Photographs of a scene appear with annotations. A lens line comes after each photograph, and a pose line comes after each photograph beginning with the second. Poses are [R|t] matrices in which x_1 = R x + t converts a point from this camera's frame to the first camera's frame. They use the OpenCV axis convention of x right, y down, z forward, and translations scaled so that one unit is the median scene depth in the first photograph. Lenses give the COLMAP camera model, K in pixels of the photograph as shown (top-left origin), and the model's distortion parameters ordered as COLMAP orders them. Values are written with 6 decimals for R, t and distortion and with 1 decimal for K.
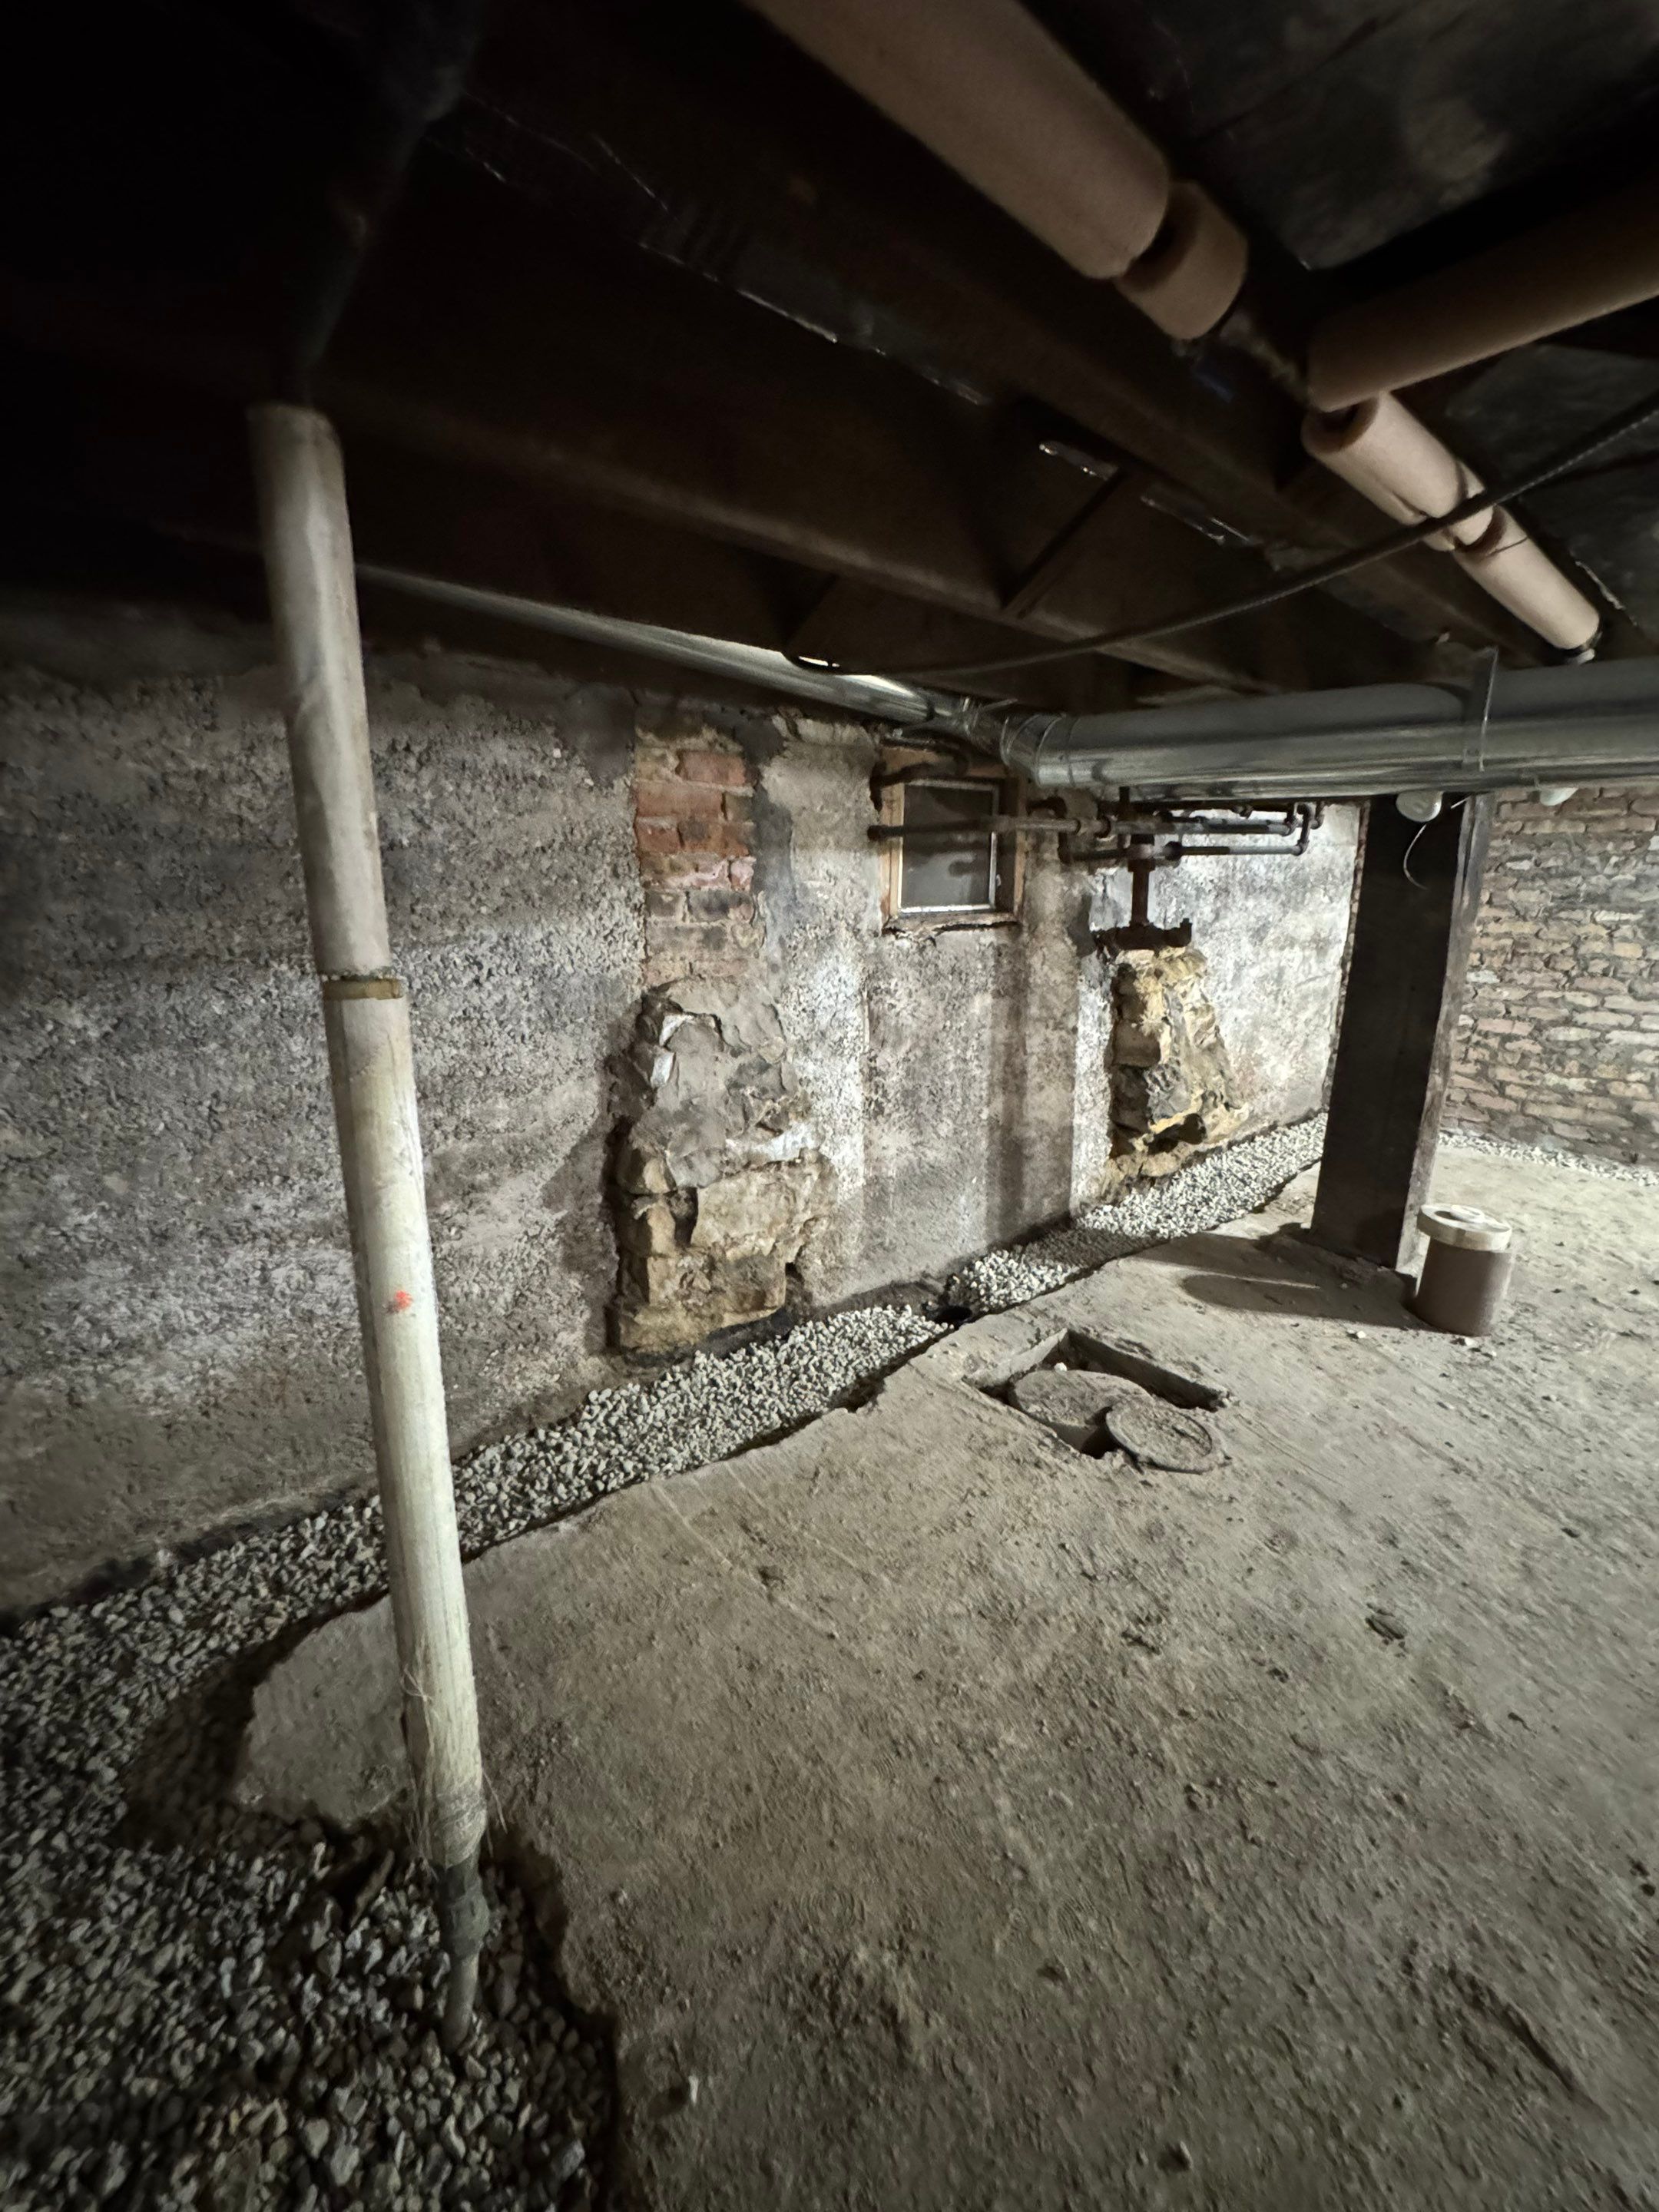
lens RADIAL K [[879.1, 0, 831.3], [0, 879.1, 1107.3], [0, 0, 1]] dist [-0.002591, -0.000253]
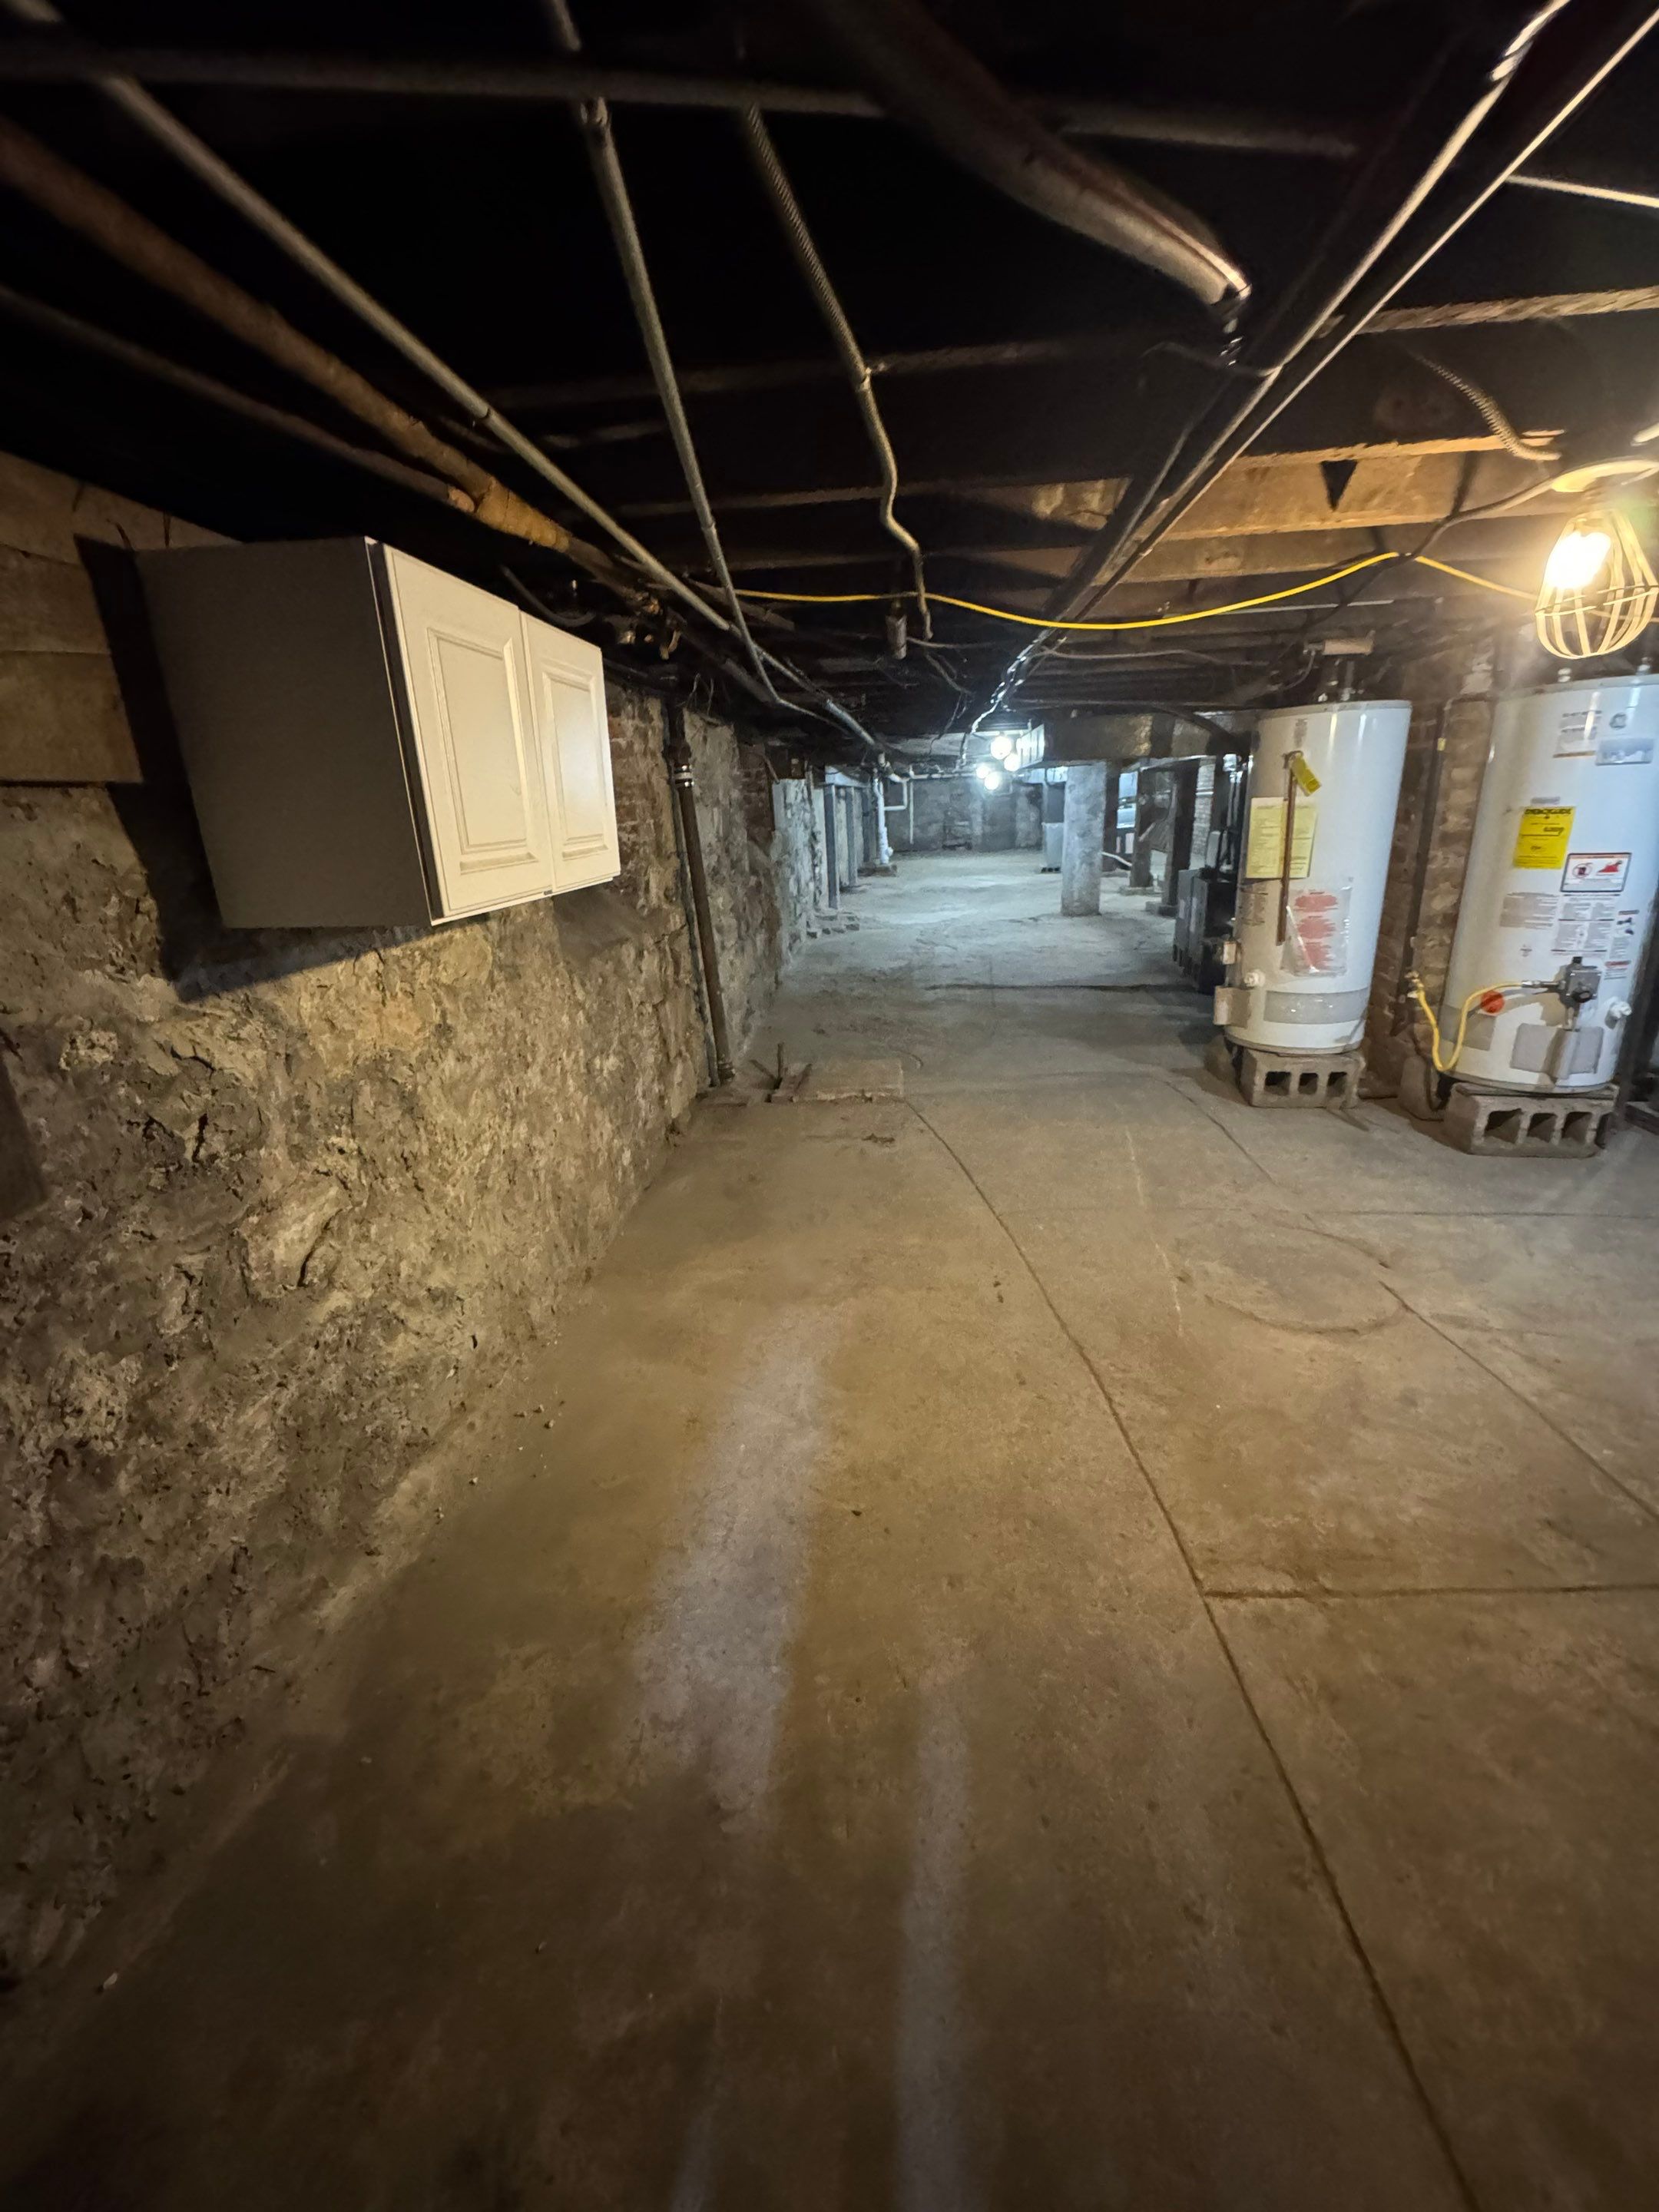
lens RADIAL K [[879.1, 0, 831.3], [0, 879.1, 1107.3], [0, 0, 1]] dist [-0.002591, -0.000253]
pose [[0.689187, 0.209019, -0.693781, 4.326476], [-0.123112, 0.977347, 0.172153, 1.107837], [0.714048, -0.033233, 0.699307, -4.664440]]
